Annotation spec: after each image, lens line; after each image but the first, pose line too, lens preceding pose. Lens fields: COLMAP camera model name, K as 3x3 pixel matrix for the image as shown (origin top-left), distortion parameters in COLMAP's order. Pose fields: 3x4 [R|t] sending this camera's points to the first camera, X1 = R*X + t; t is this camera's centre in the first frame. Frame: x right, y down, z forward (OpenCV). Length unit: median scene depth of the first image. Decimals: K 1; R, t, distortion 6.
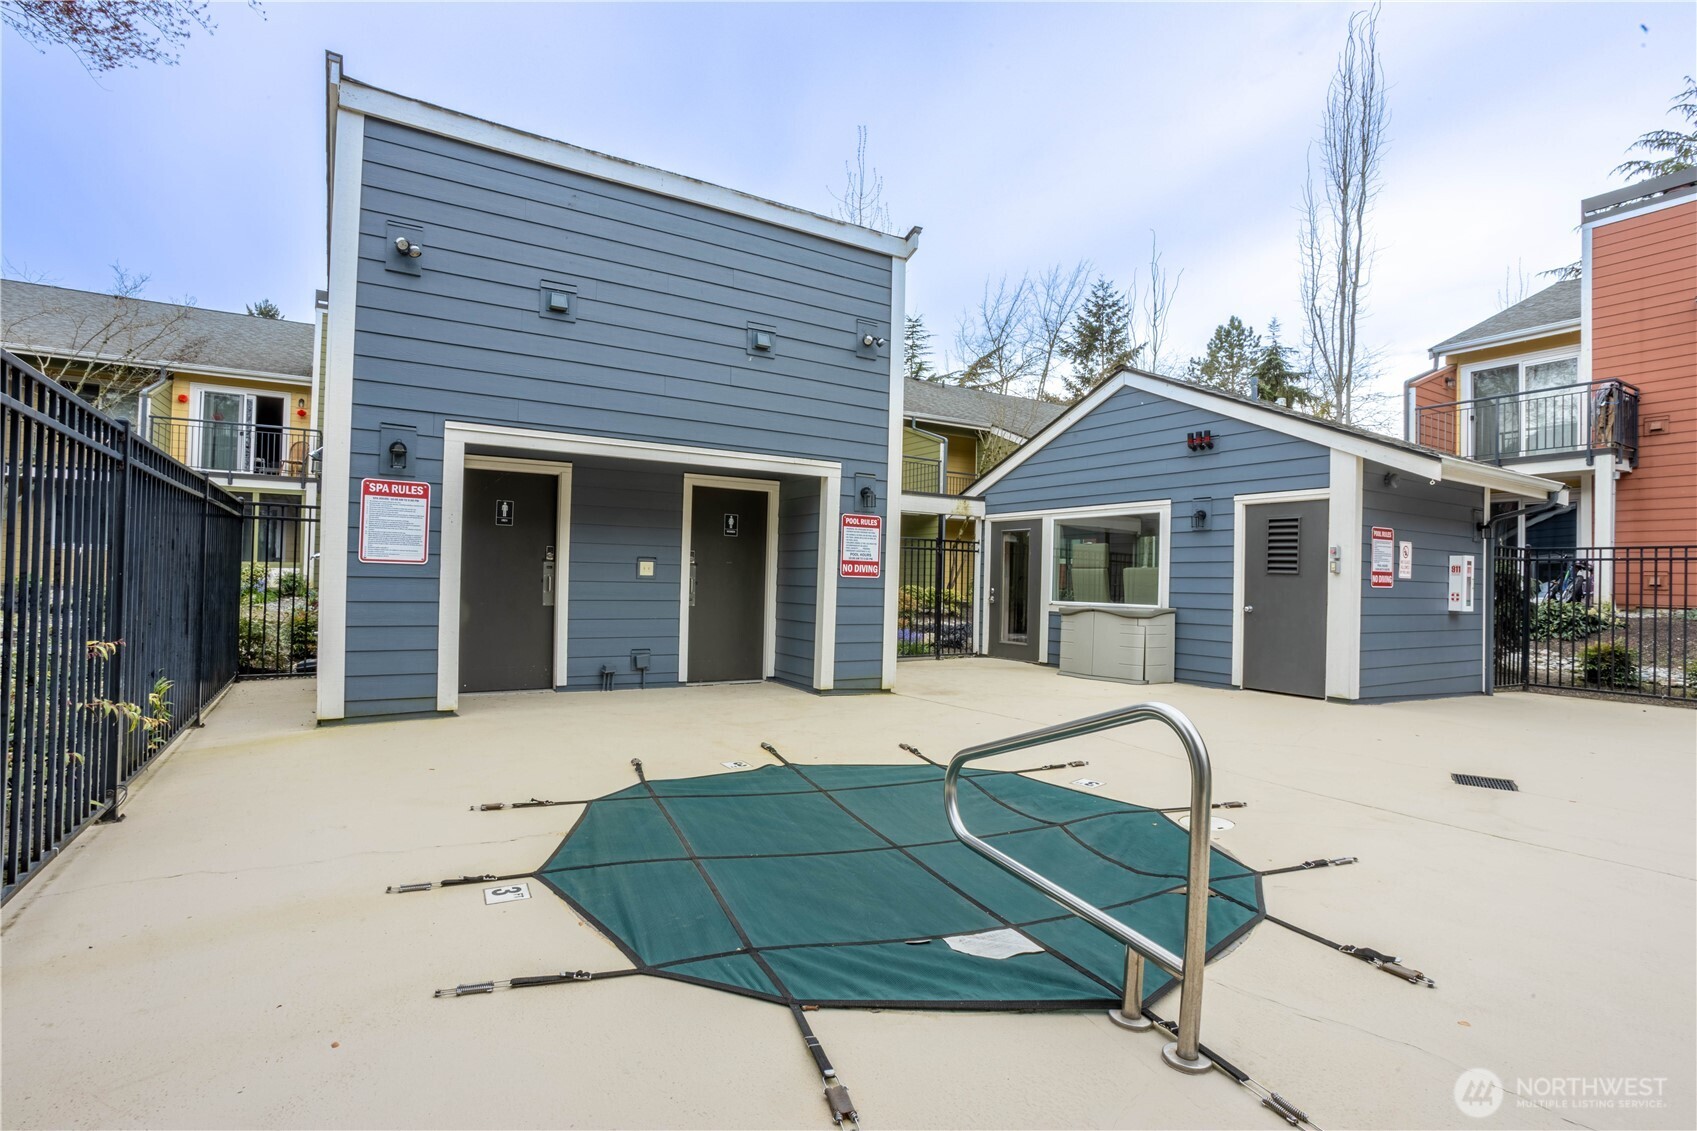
lens RADIAL K [[818.6, 0, 833.8], [0, 818.6, 566.6], [0, 0, 1]] dist [-0.070061, 0.035713]
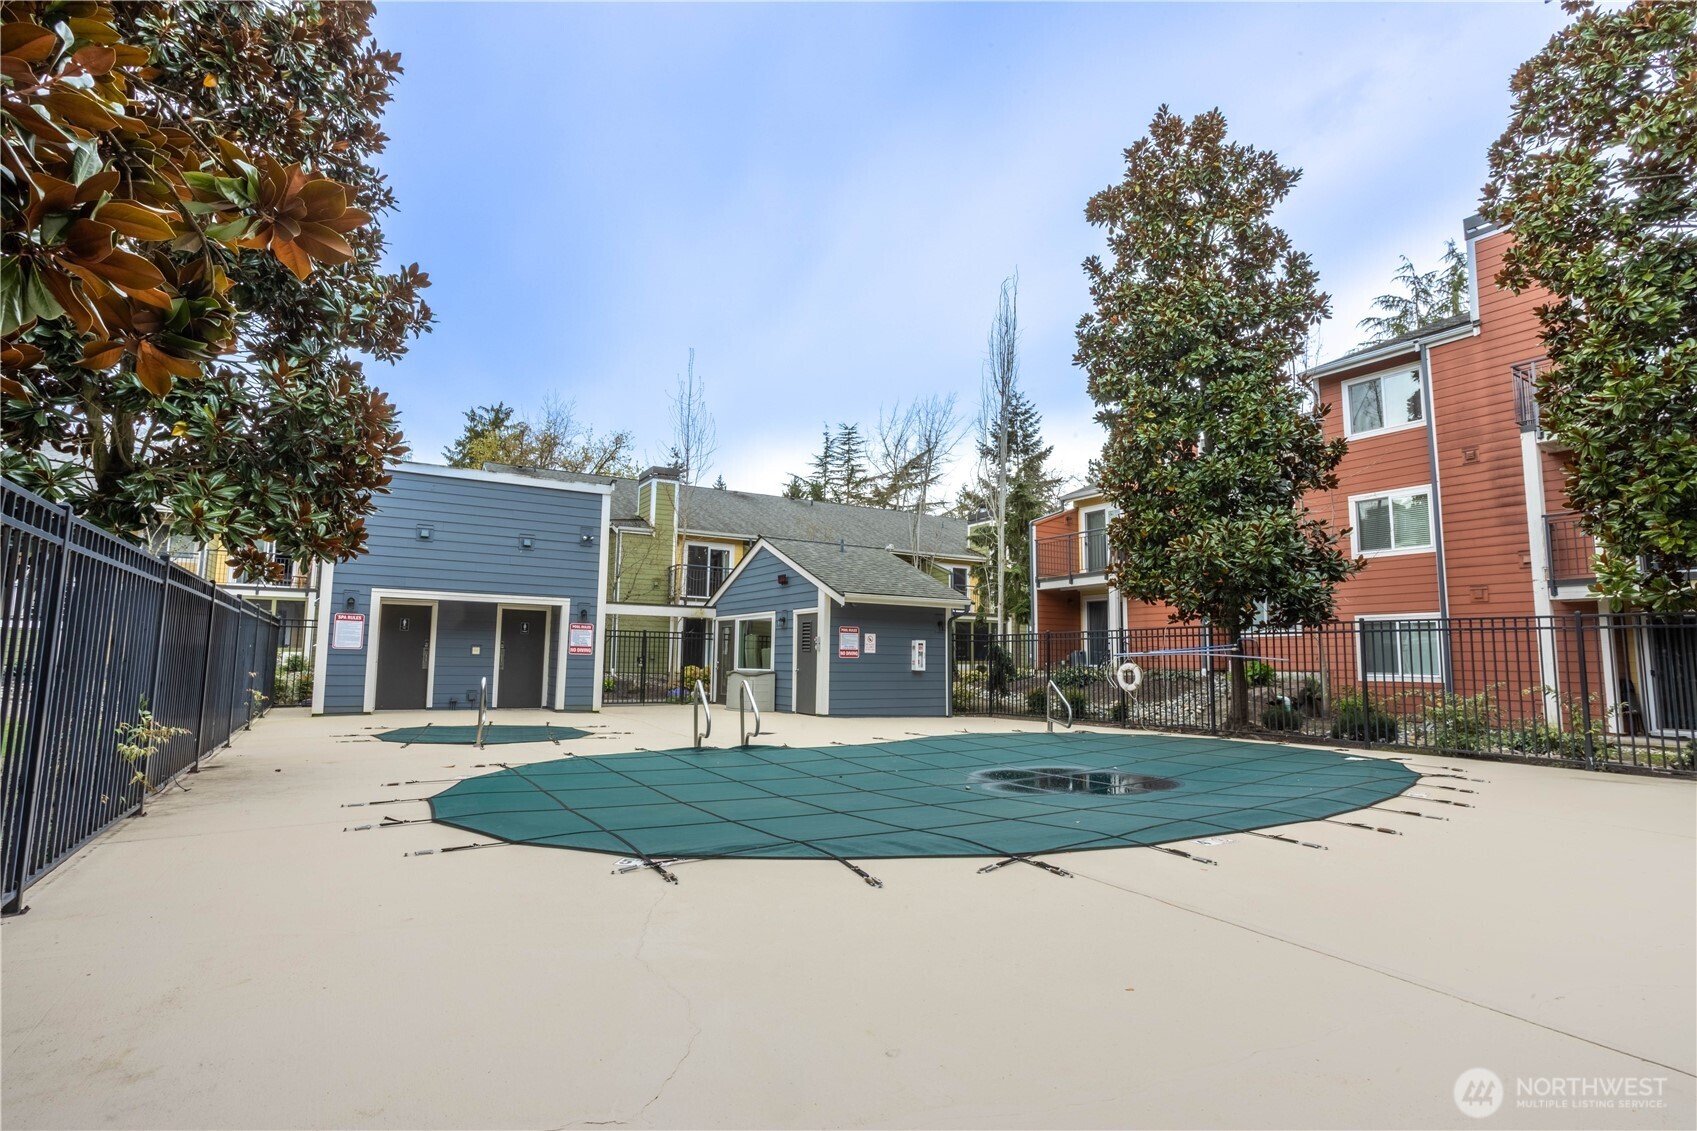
lens RADIAL K [[818.6, 0, 833.8], [0, 818.6, 566.6], [0, 0, 1]] dist [-0.070061, 0.035713]
pose [[0.999947, -0.009931, 0.002696, 0.592403], [0.010148, 0.995095, -0.098405, 0.000760], [-0.001705, 0.098427, 0.995143, -0.923548]]
